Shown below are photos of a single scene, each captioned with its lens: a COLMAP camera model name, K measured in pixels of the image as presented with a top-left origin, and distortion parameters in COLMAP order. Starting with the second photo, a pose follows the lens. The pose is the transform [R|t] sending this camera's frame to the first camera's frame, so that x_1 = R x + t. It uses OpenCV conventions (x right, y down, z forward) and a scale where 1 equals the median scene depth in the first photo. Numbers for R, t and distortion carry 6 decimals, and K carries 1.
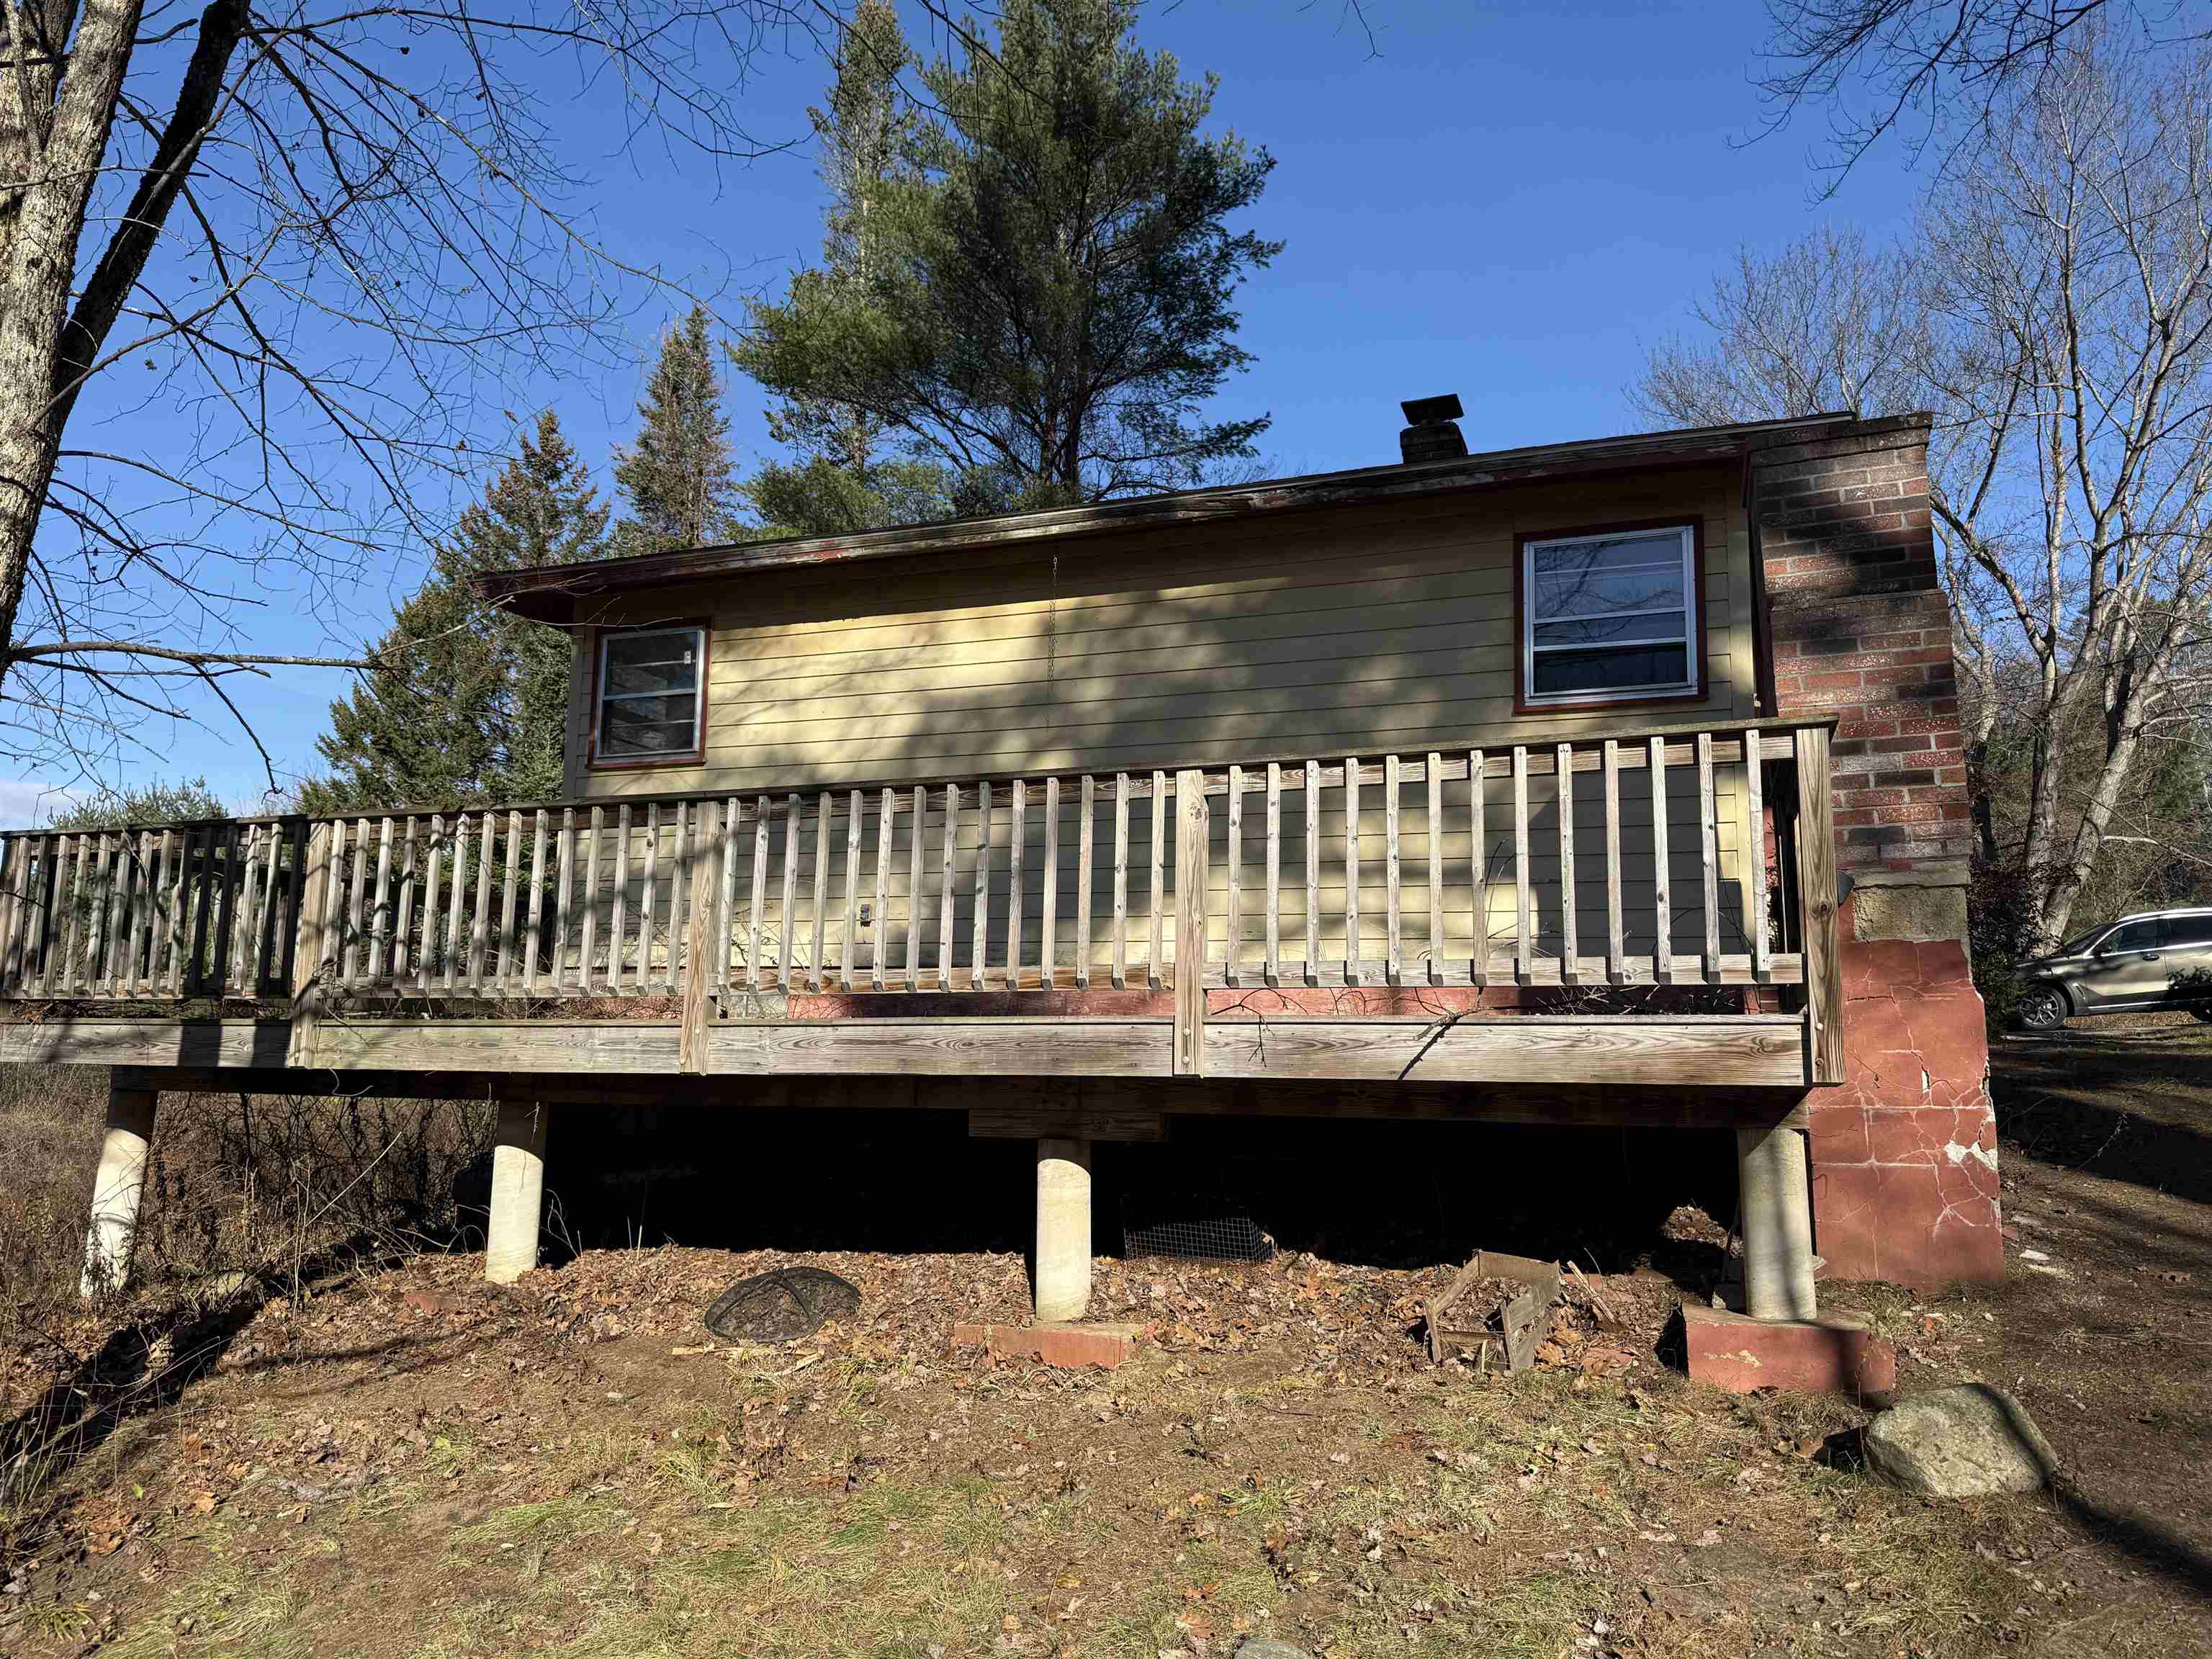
lens RADIAL K [[1553.9, 0, 1116.9], [0, 1553.9, 838.0], [0, 0, 1]] dist [0.068472, -0.099907]
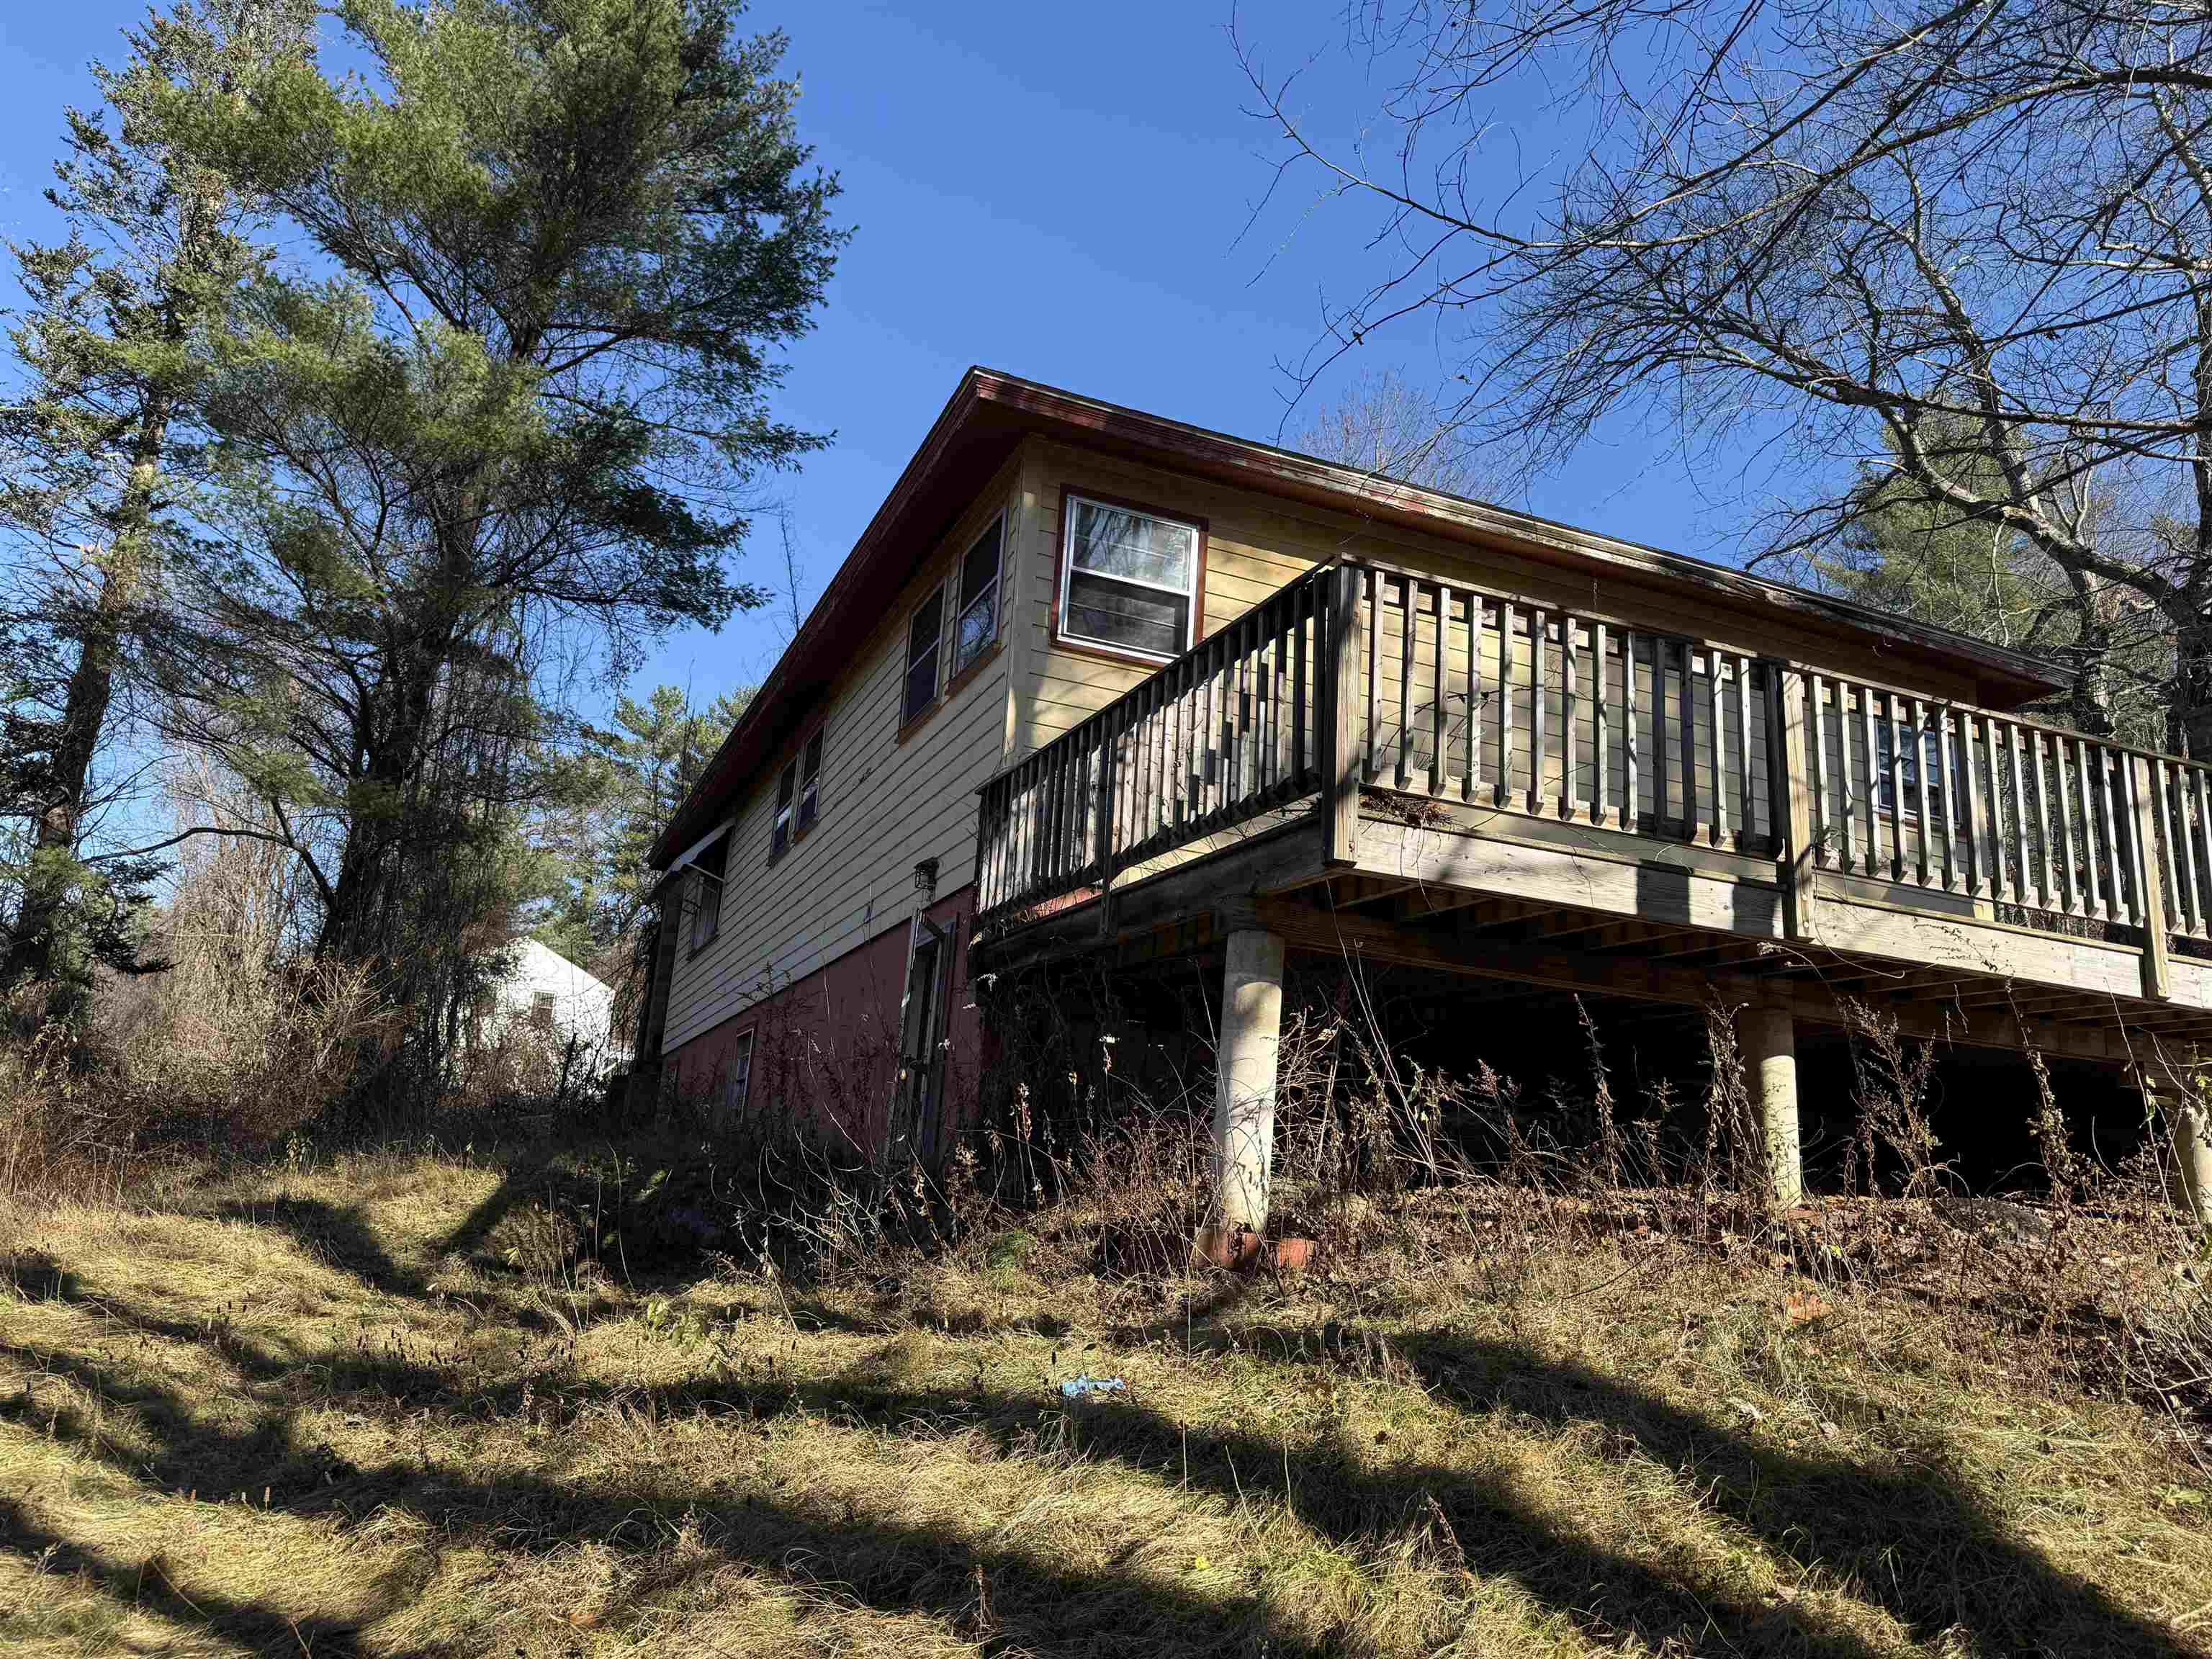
lens RADIAL K [[1553.9, 0, 1116.9], [0, 1553.9, 838.0], [0, 0, 1]] dist [0.068472, -0.099907]
pose [[0.728470, 0.191790, 0.657684, -1.311038], [-0.148369, 0.981396, -0.121851, 0.240205], [-0.668819, -0.008815, 0.743373, 0.560488]]
